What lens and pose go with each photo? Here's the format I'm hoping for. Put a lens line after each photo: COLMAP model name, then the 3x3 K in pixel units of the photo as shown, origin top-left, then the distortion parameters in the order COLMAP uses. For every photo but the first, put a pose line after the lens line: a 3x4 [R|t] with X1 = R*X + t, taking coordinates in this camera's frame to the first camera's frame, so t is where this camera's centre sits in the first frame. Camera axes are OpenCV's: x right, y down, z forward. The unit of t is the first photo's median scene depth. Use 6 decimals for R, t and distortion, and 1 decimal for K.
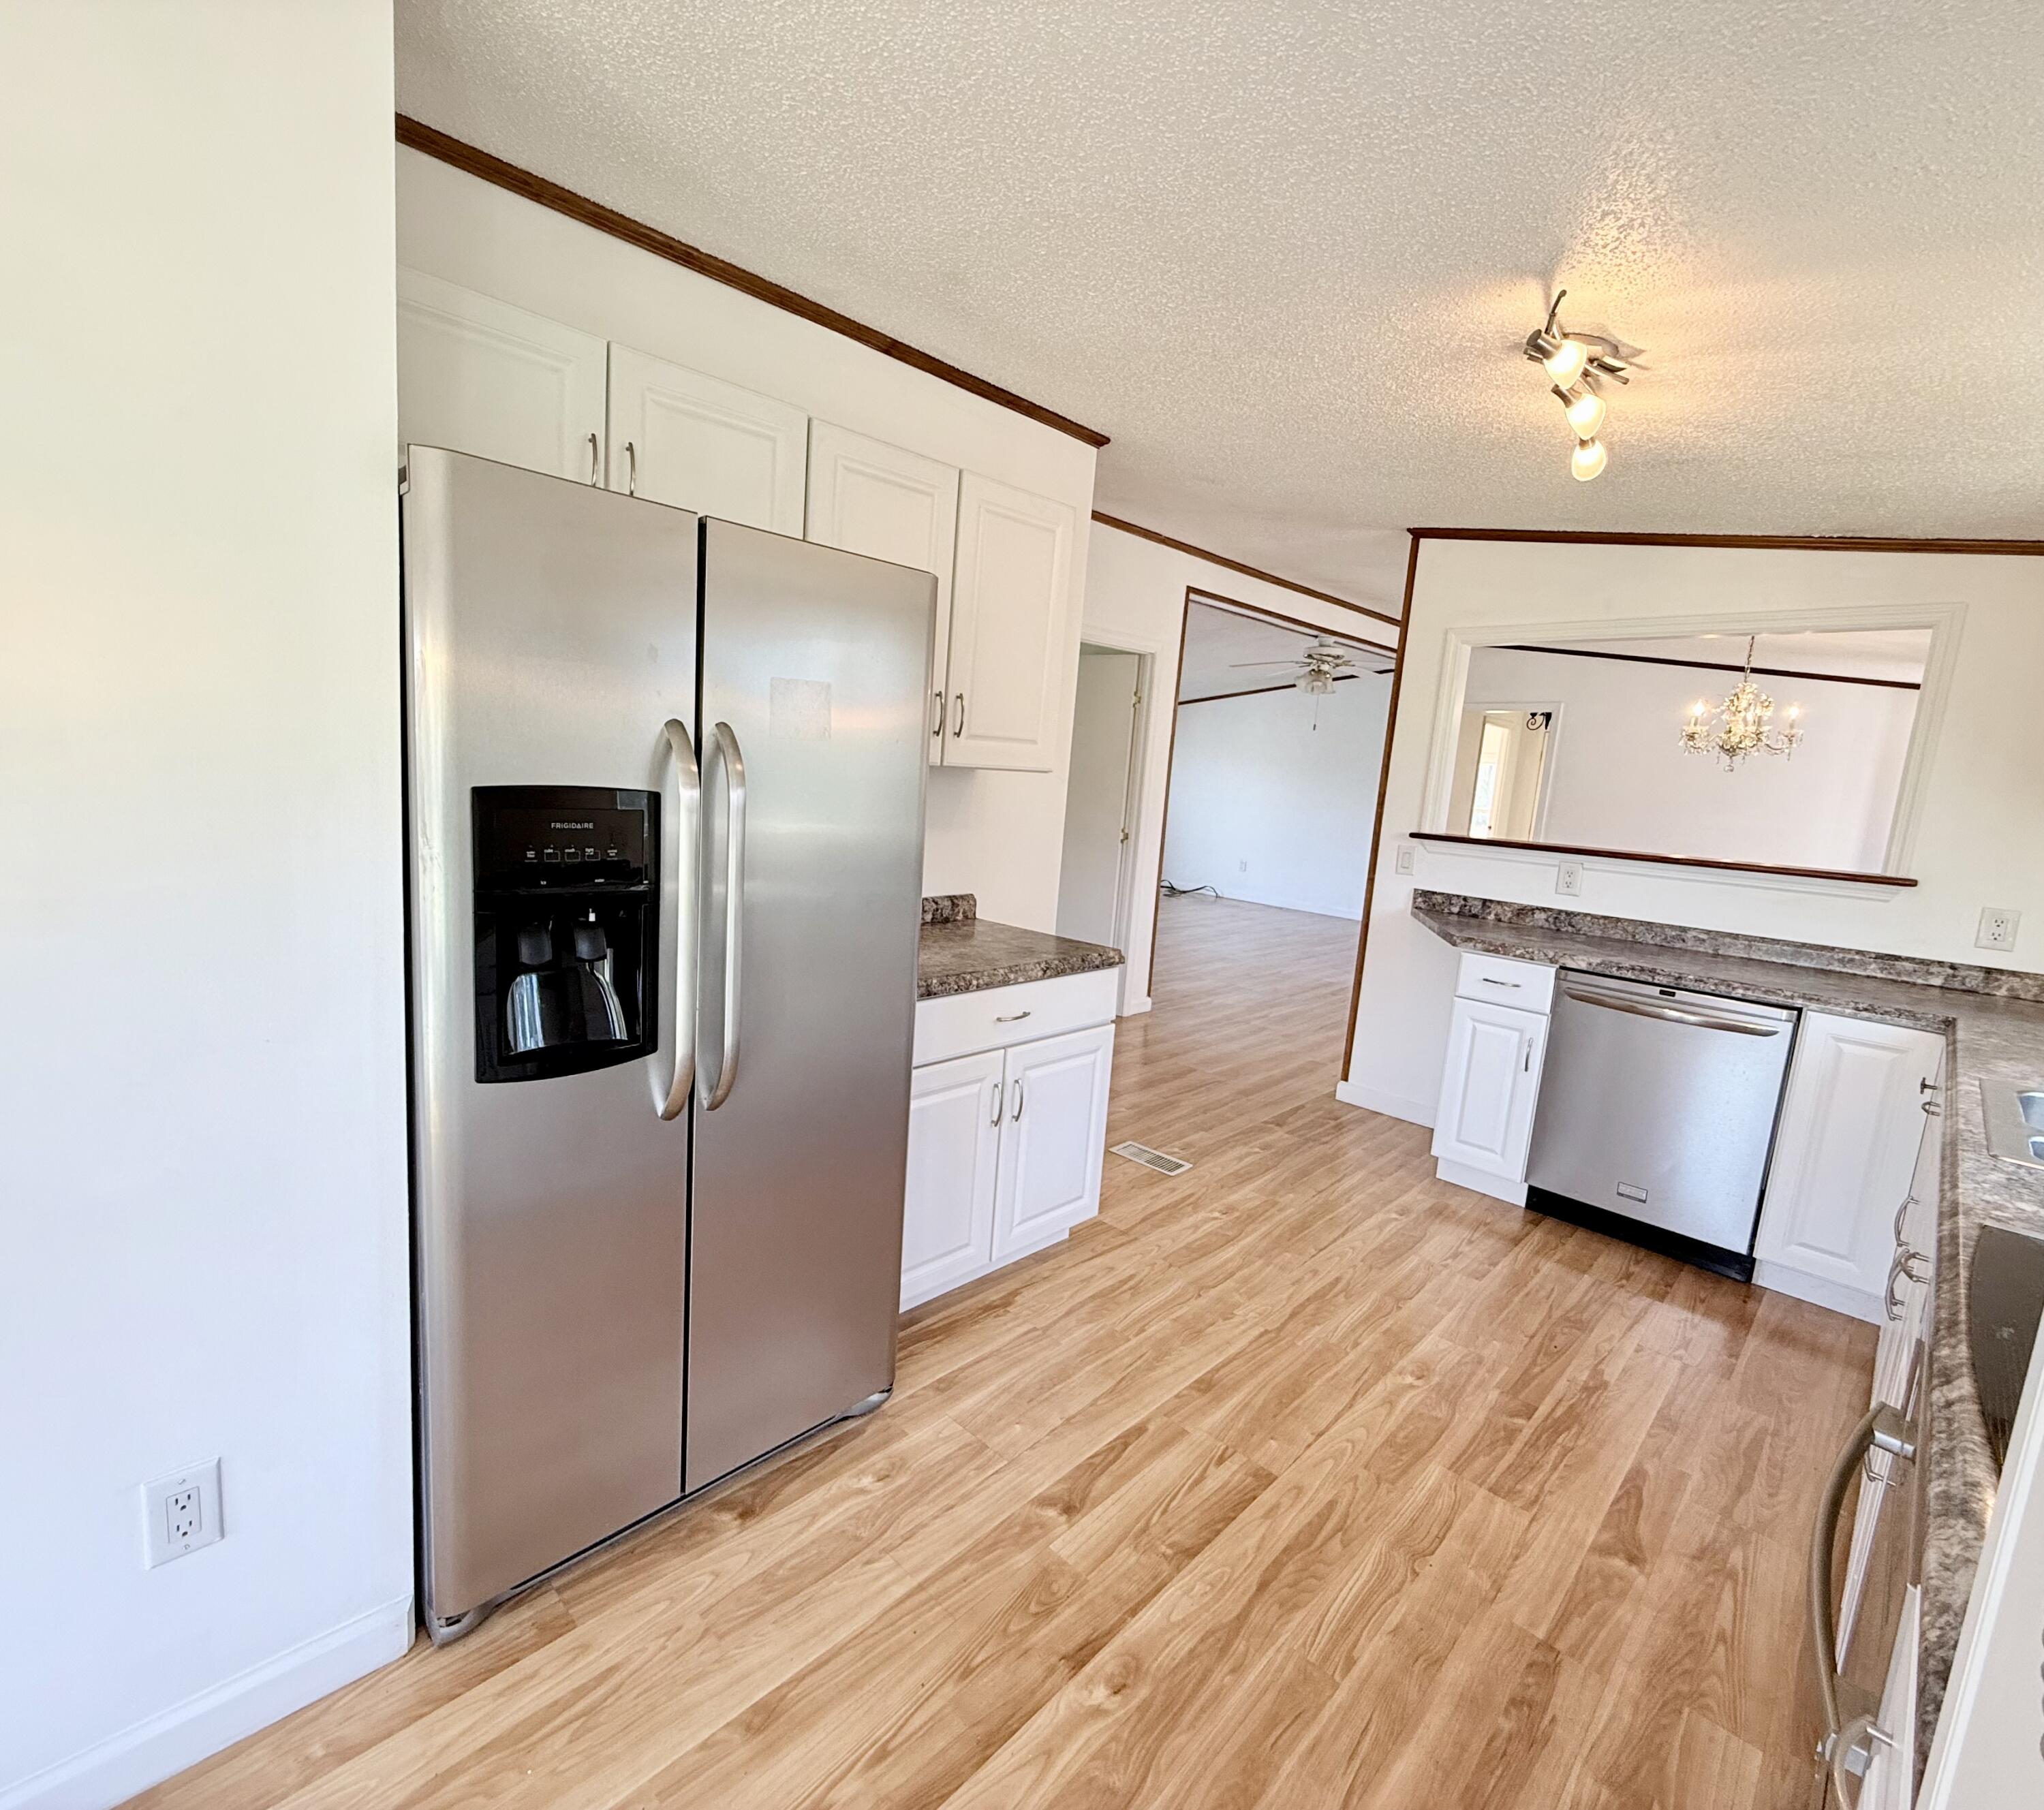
lens RADIAL K [[952.9, 0, 976.0], [0, 952.9, 910.4], [0, 0, 1]] dist [-0.002917, 0.000253]
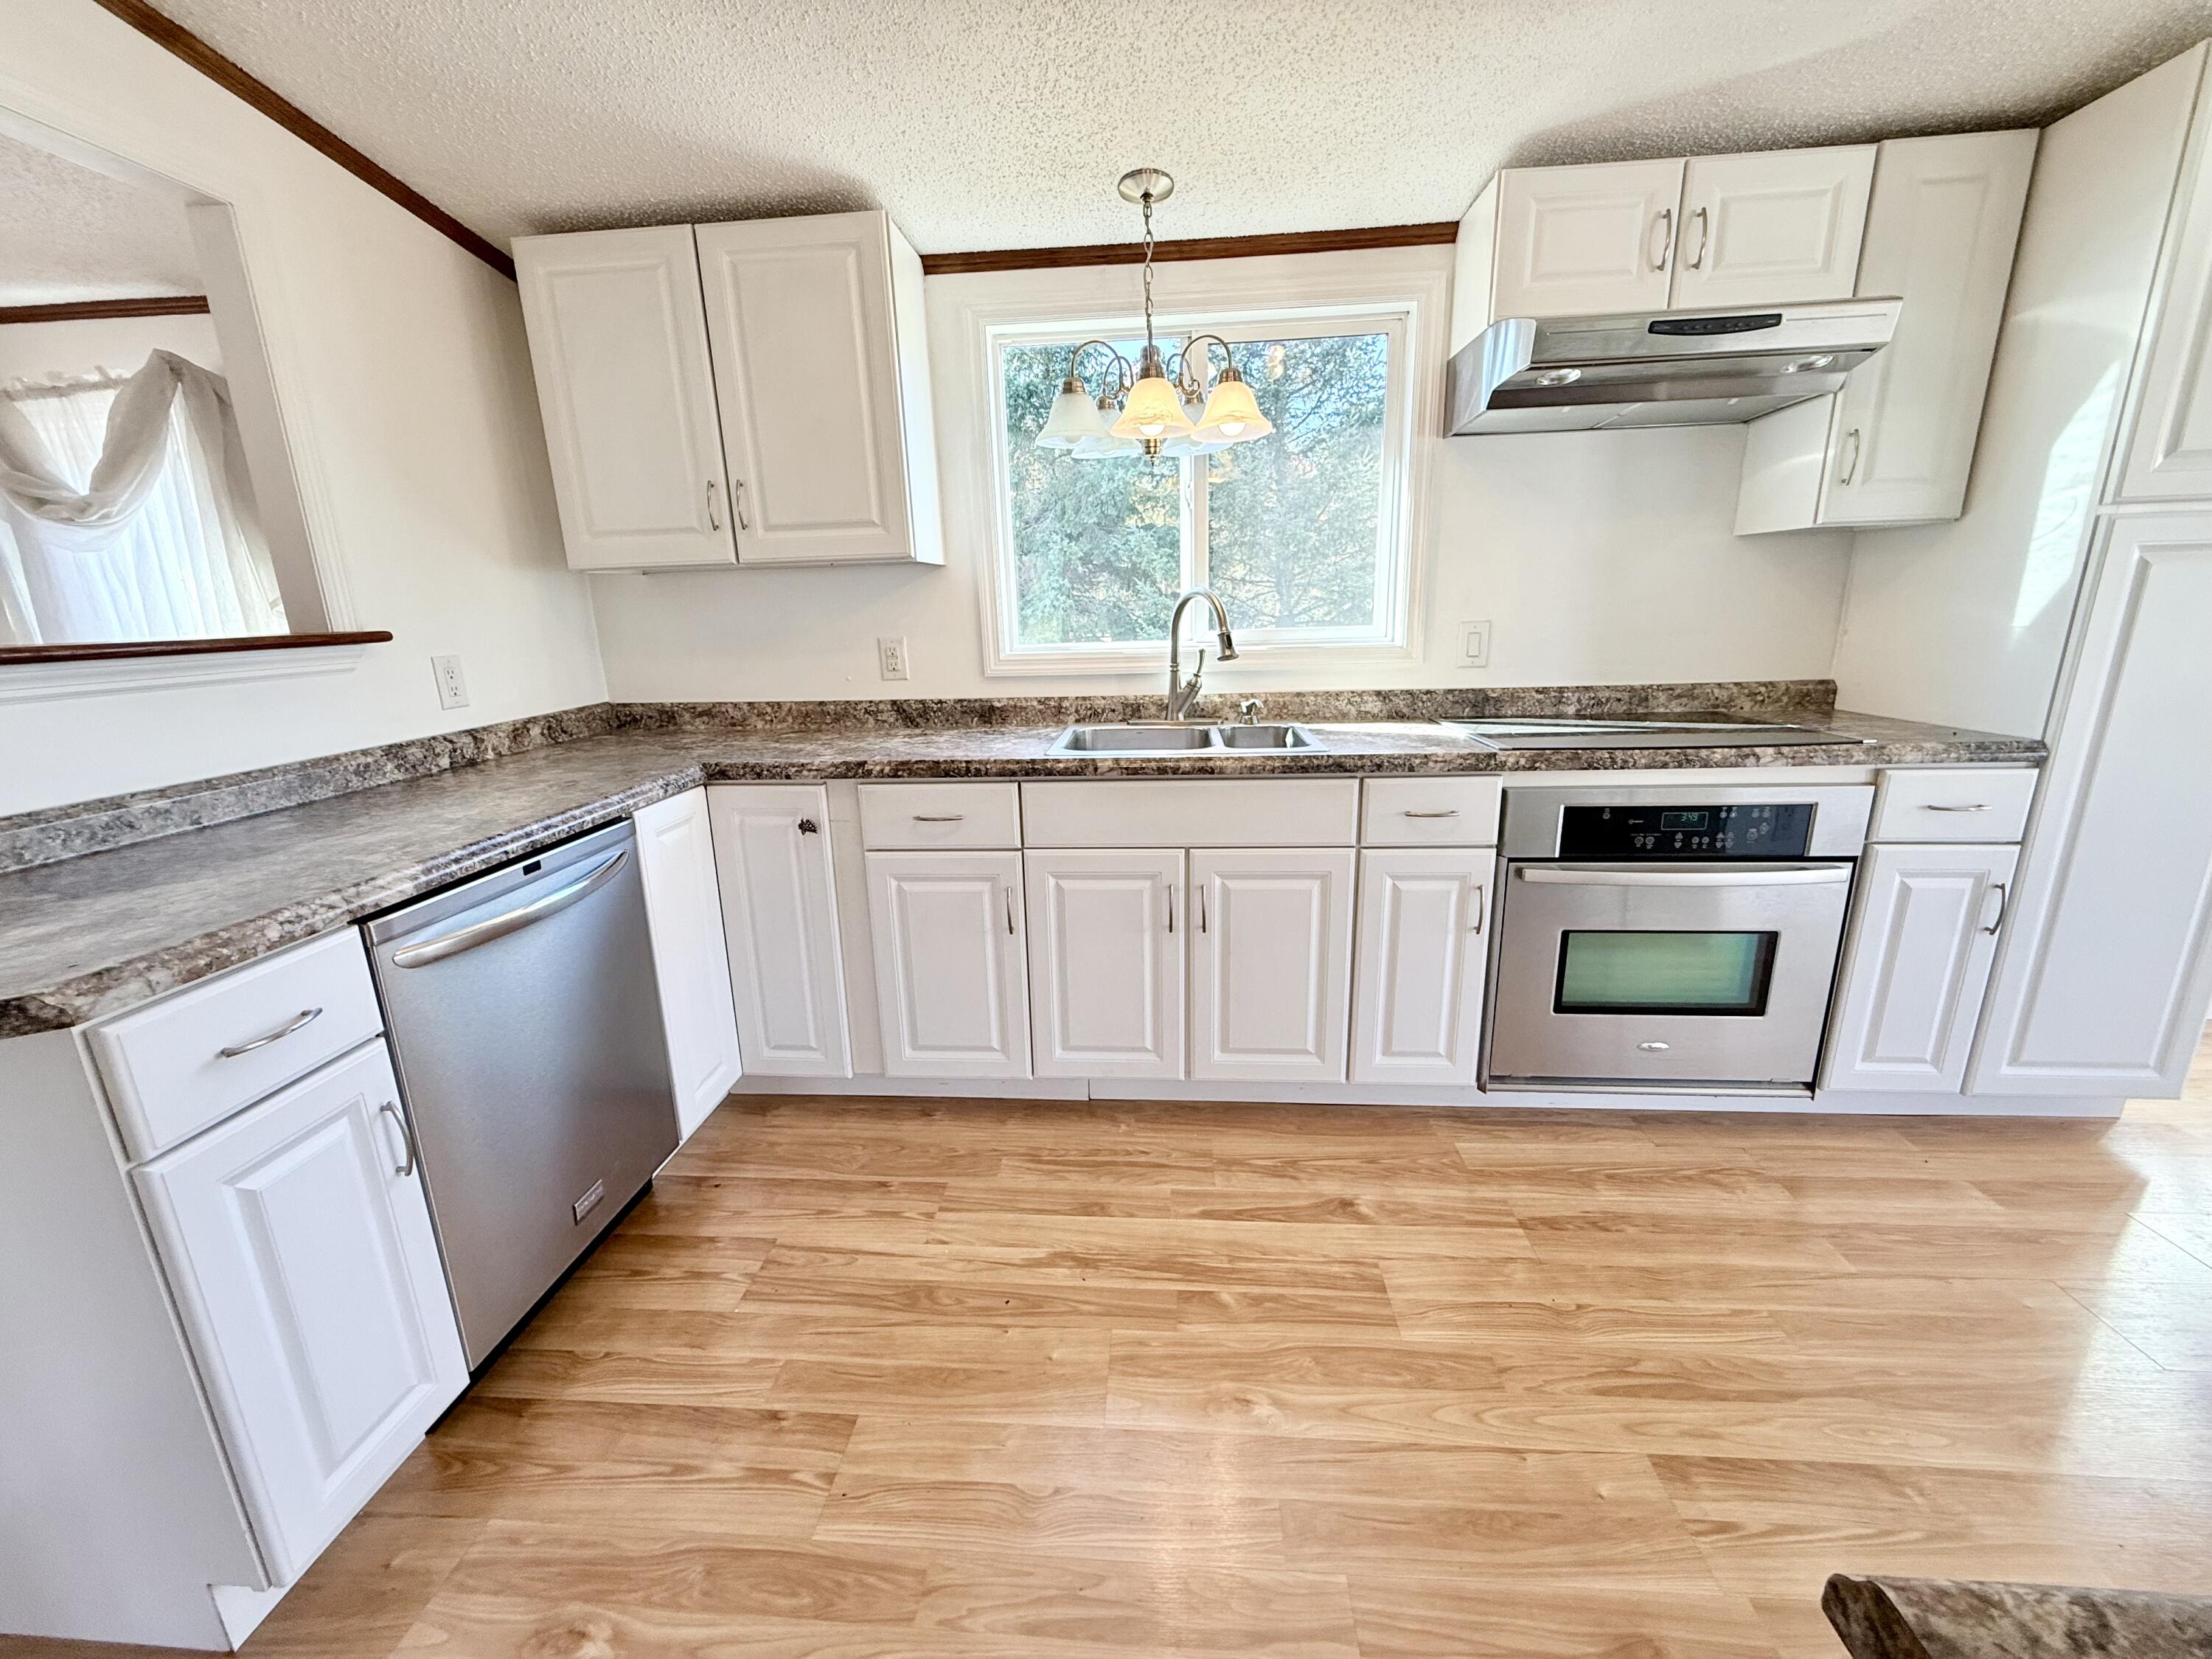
lens RADIAL K [[881.2, 0, 1098.1], [0, 881.2, 832.3], [0, 0, 1]] dist [-0.000023, 0.000524]
pose [[-0.656405, -0.234669, 0.716982, 0.180643], [0.103056, 0.913587, 0.393367, -0.119209], [-0.747337, 0.332097, -0.575499, 1.255925]]
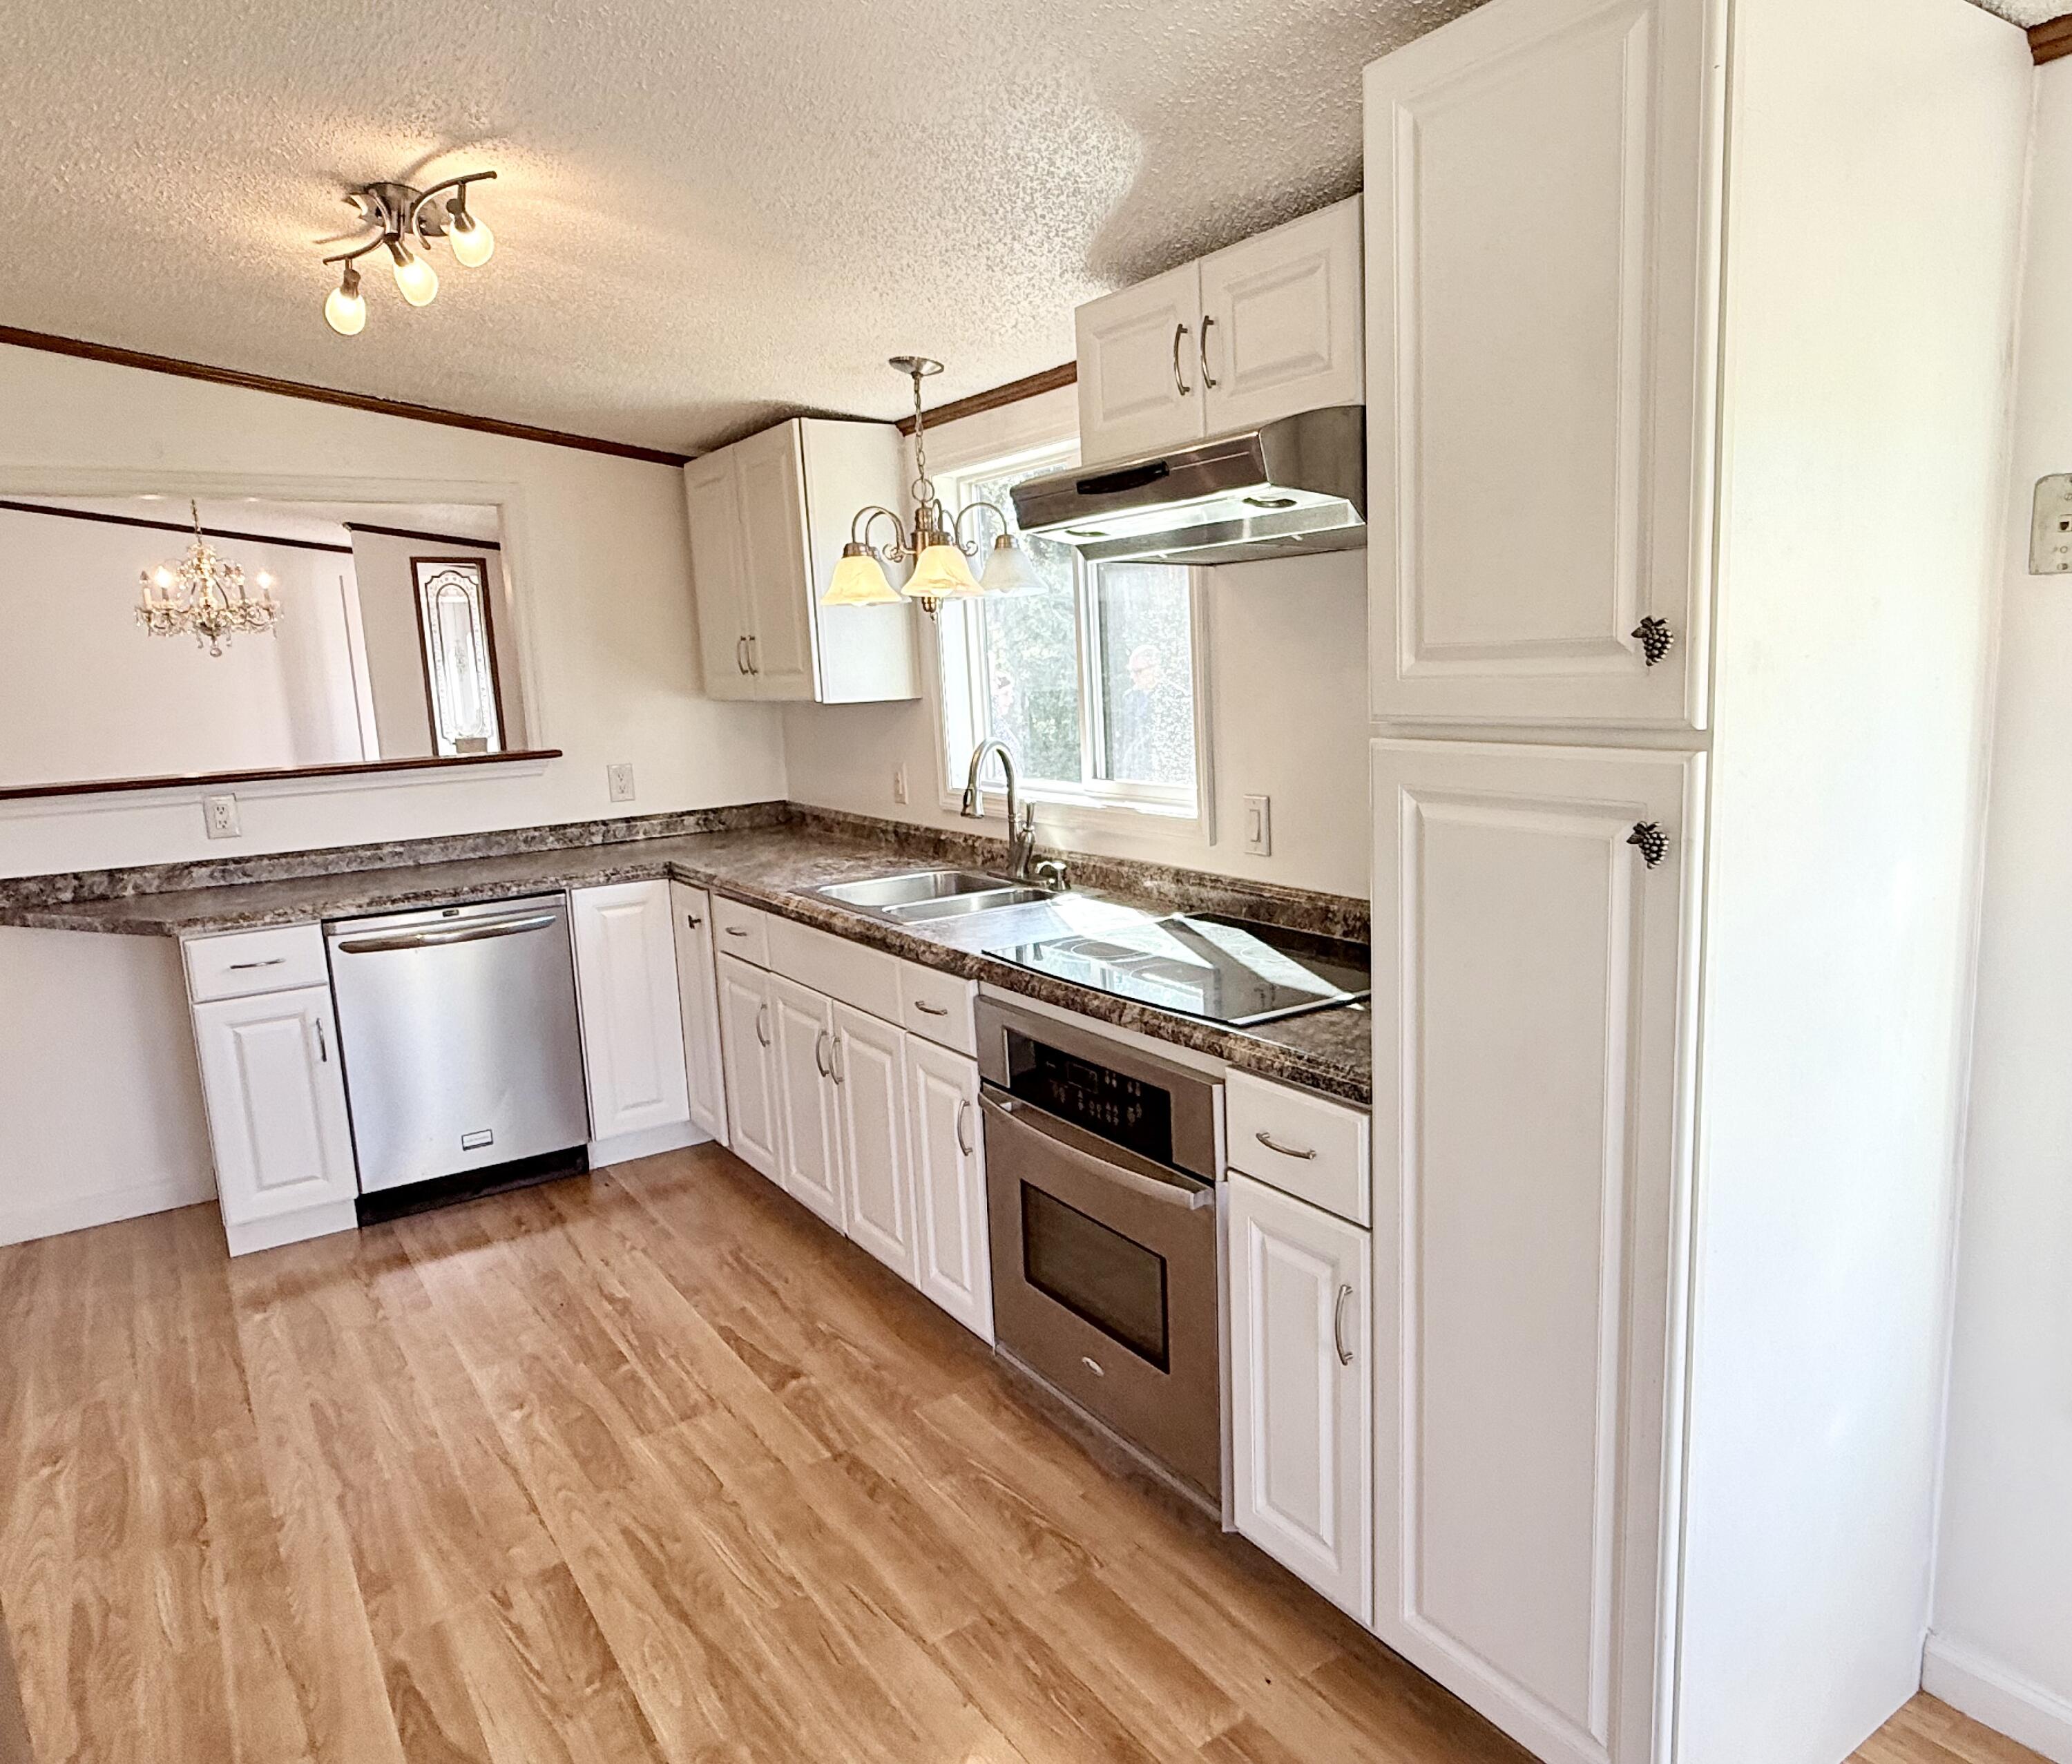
lens RADIAL K [[1380.5, 0, 1116.0], [0, 1380.5, 889.8], [0, 0, 1]] dist [-0.002352, 0.002228]
pose [[0.148358, -0.237431, 0.960009, -0.504484], [0.201777, 0.957598, 0.205652, -0.089679], [-0.968130, 0.163198, 0.189976, 0.175798]]
